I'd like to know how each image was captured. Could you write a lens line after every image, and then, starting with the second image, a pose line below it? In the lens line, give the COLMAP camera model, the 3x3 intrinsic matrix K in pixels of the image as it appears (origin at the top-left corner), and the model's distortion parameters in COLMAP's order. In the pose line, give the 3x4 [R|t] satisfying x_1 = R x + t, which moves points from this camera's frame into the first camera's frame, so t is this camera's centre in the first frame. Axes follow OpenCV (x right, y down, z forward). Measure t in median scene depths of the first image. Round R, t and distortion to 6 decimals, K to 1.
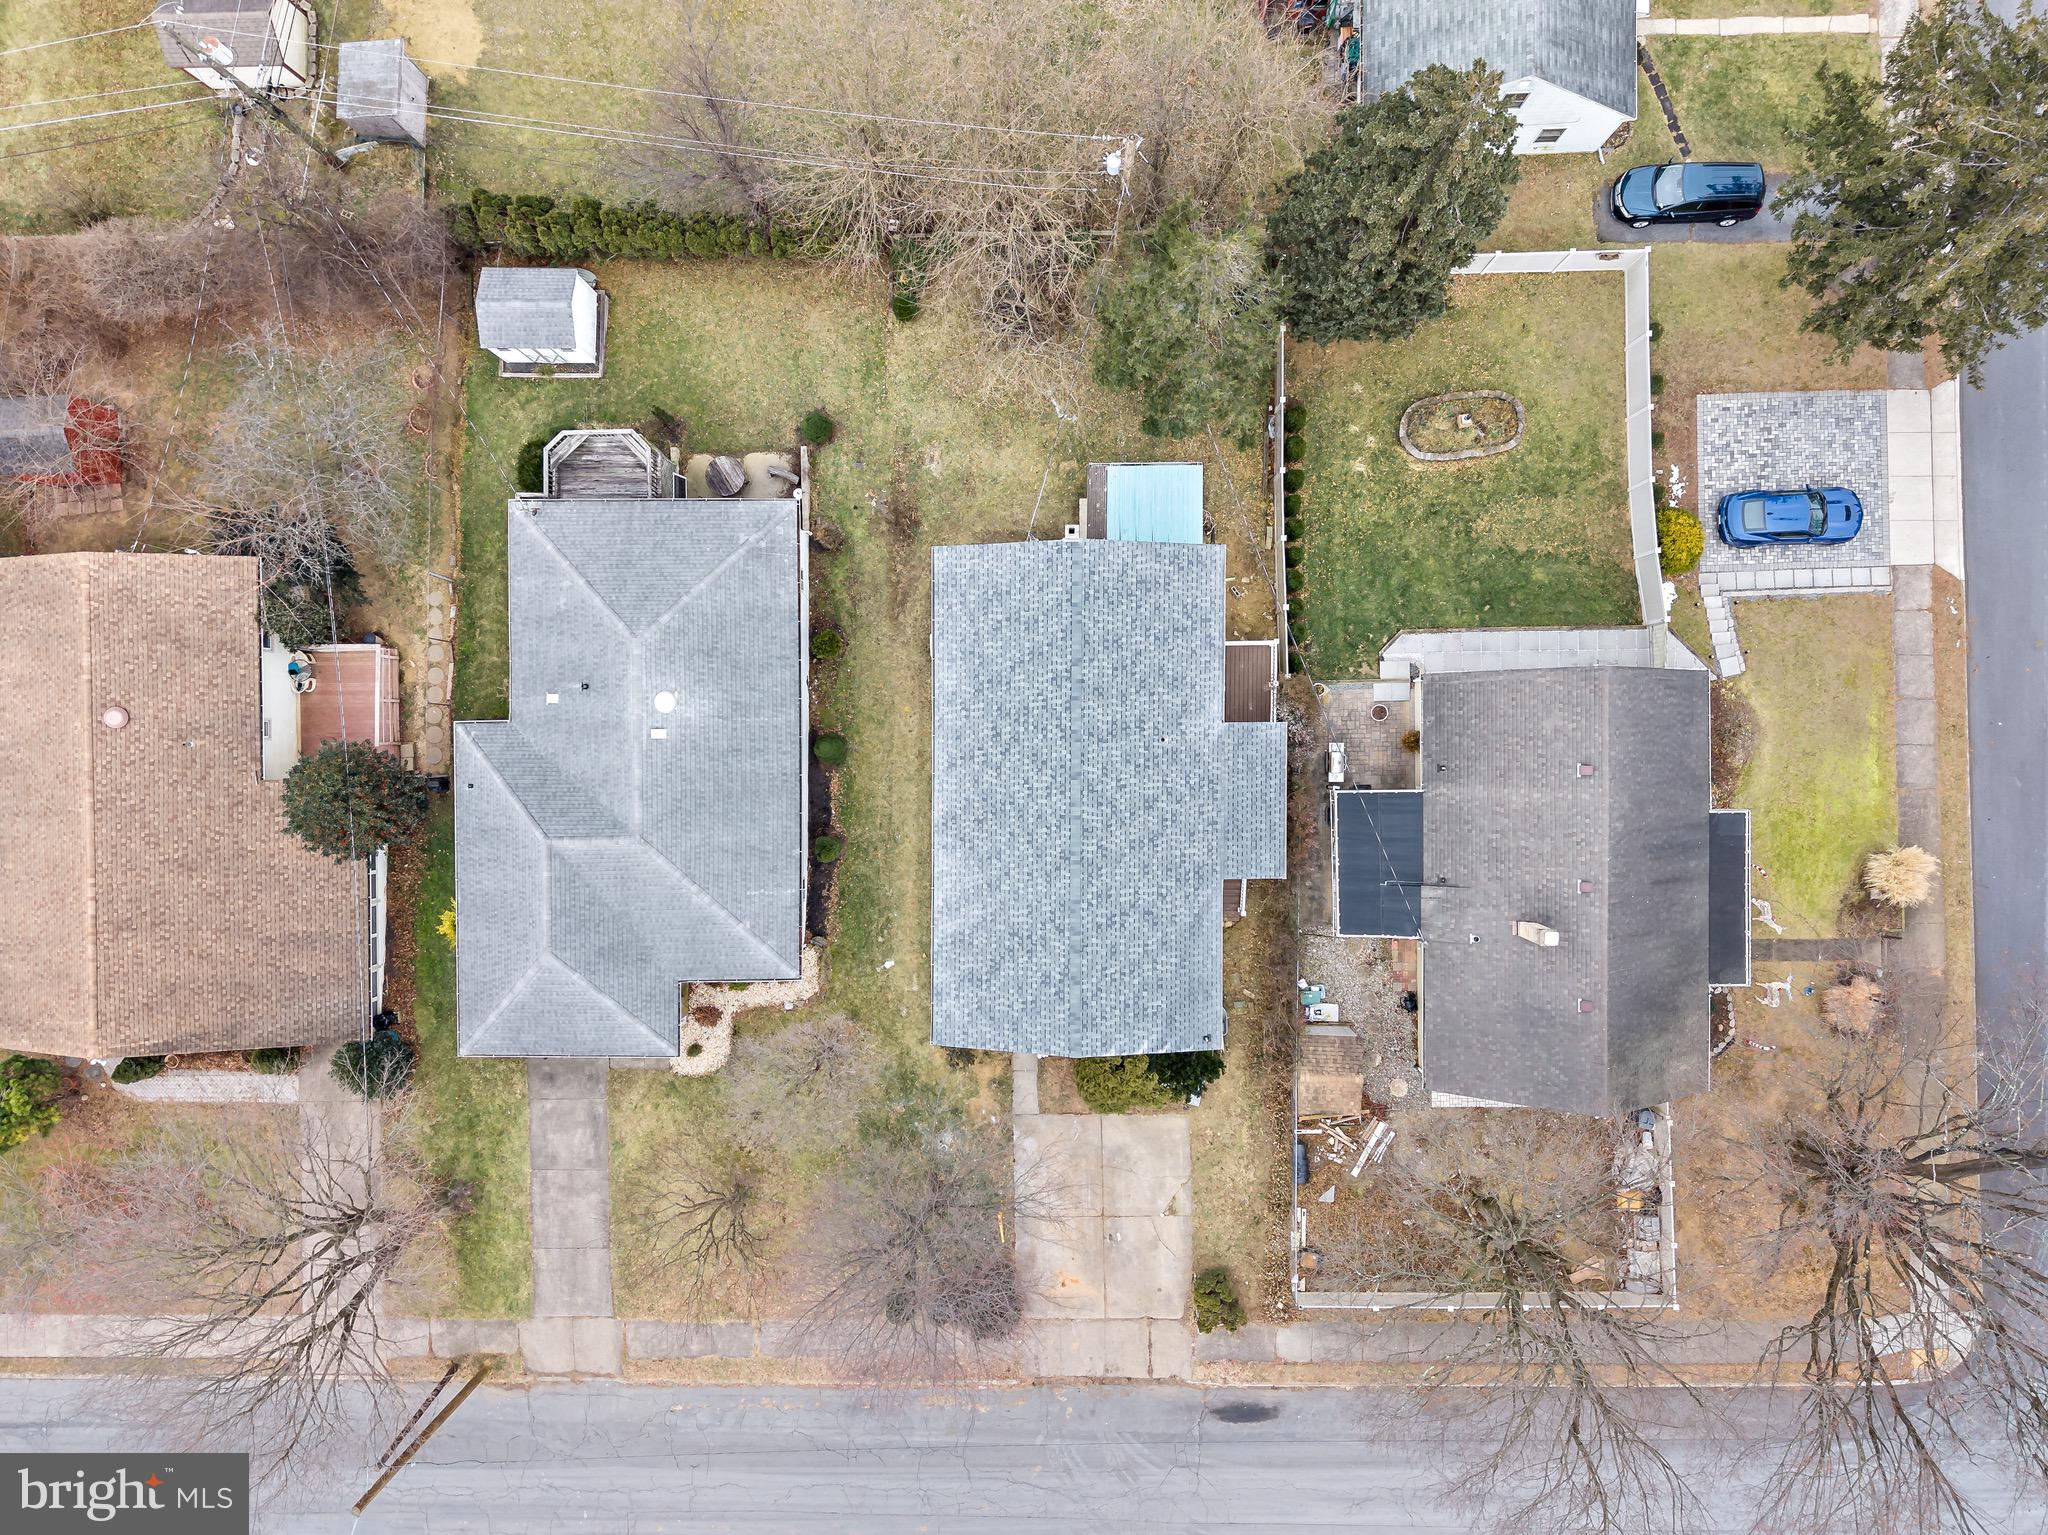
lens RADIAL K [[1423.0, 0, 1024.4], [0, 1423.0, 767.5], [0, 0, 1]] dist [0.005265, 0.002267]
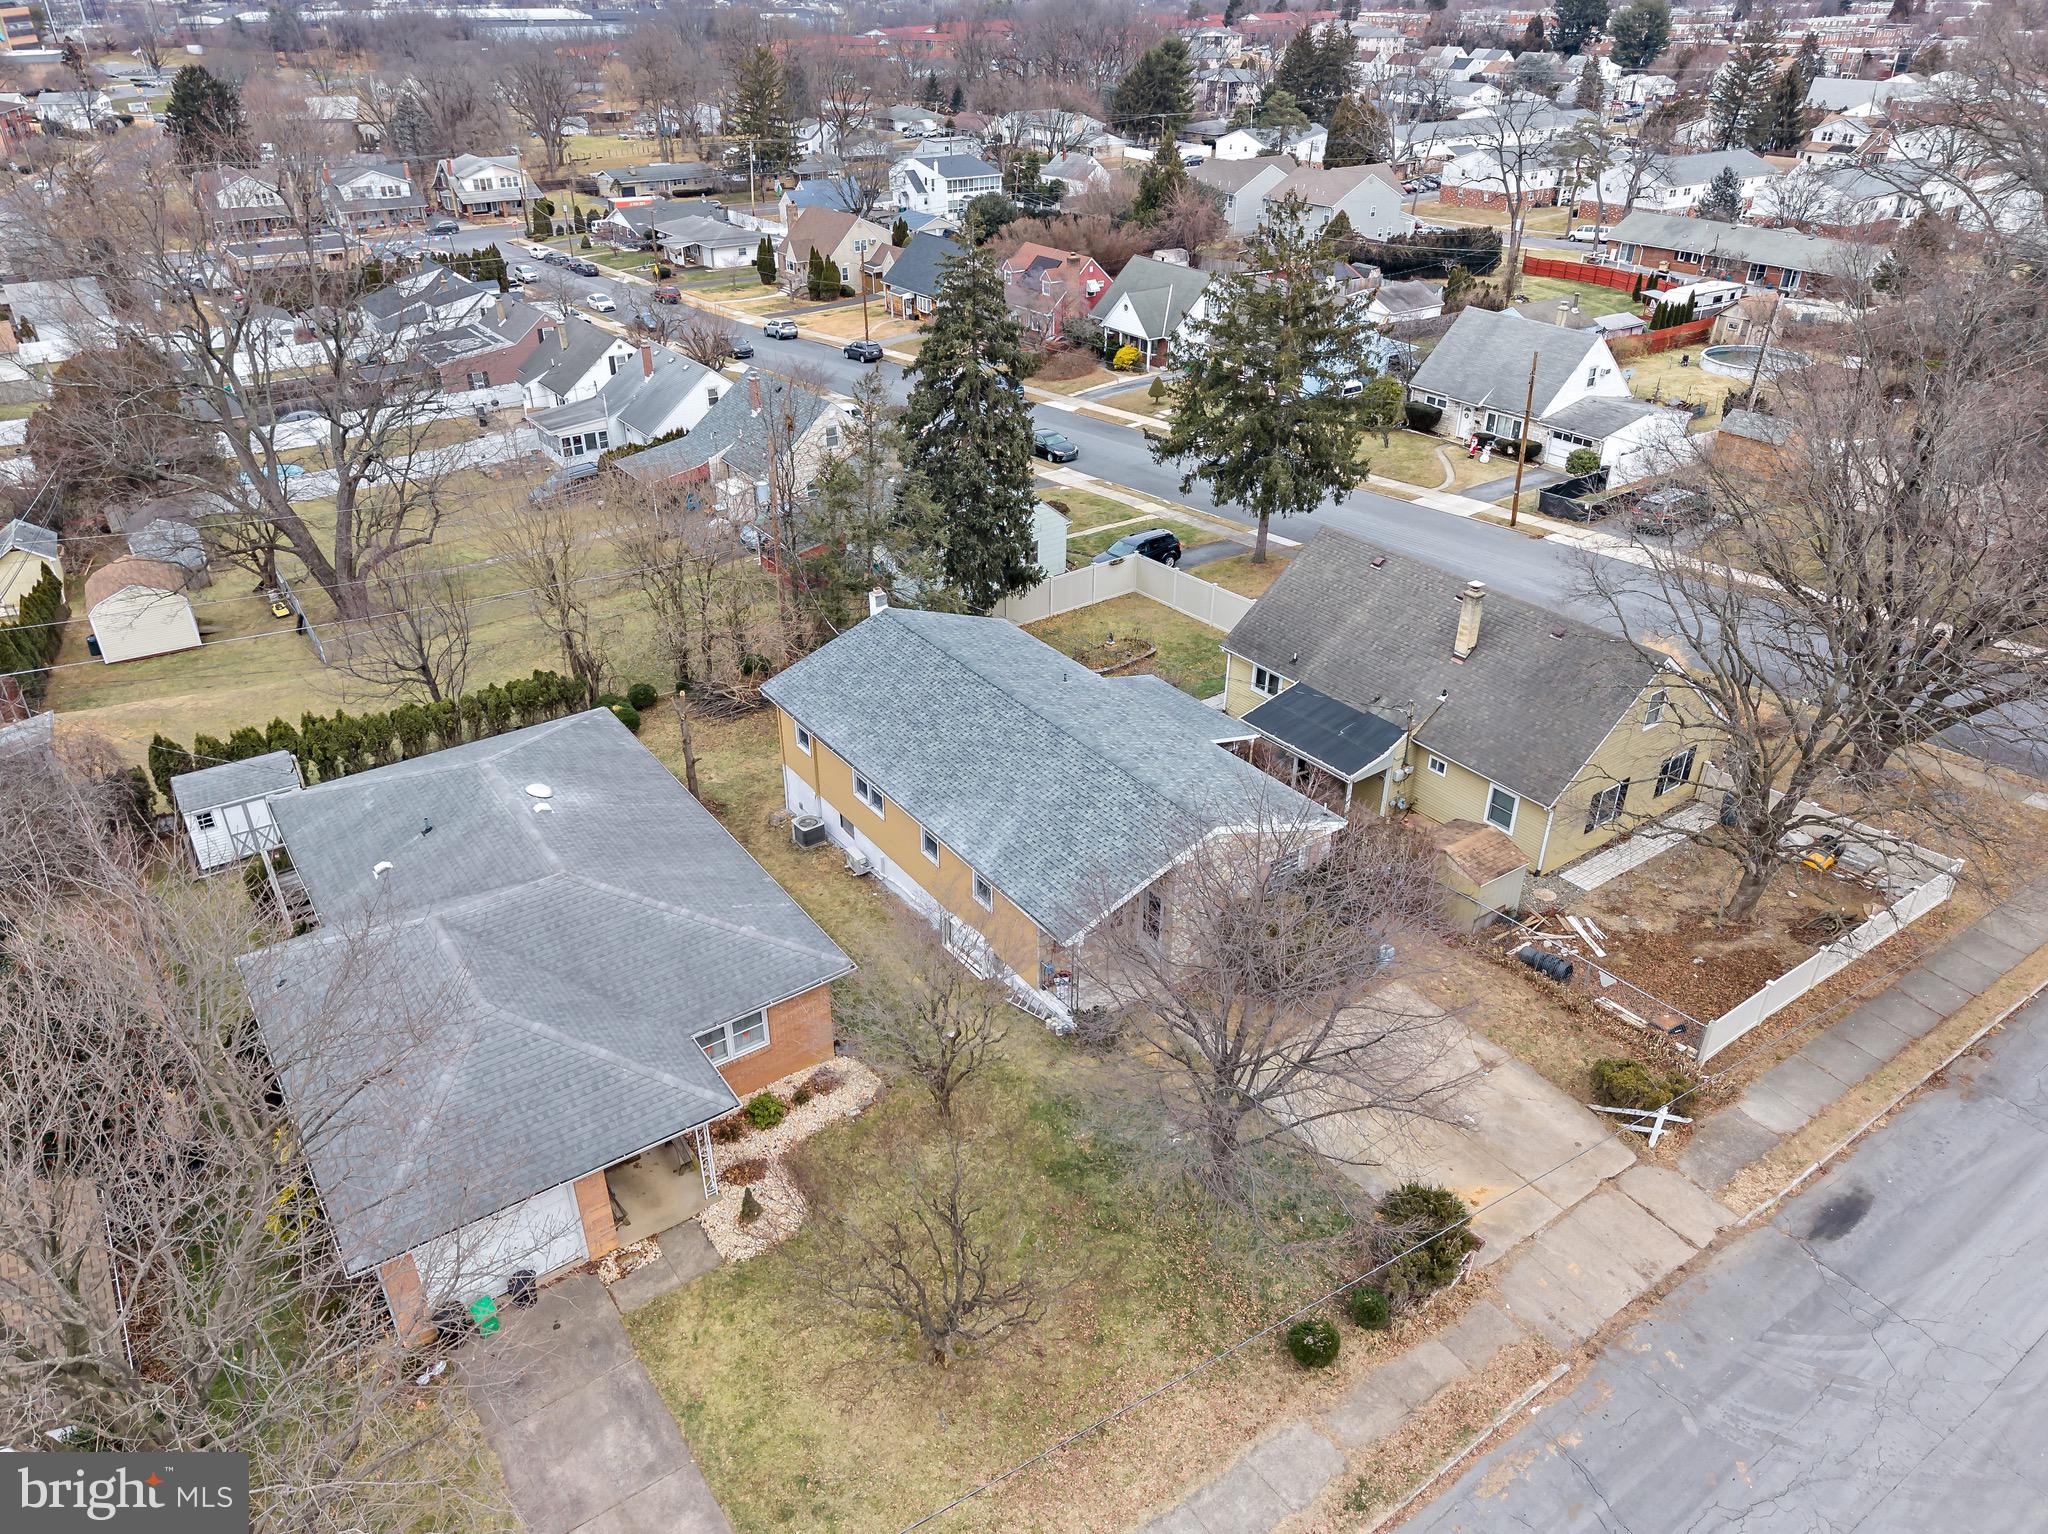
lens RADIAL K [[1423.0, 0, 1025.7], [0, 1423.0, 766.0], [0, 0, 1]] dist [0.005265, 0.002267]
pose [[0.816287, -0.236493, 0.527017, -0.405840], [0.576755, 0.384344, -0.720856, 0.618258], [-0.032079, 0.892385, 0.450134, 0.564220]]
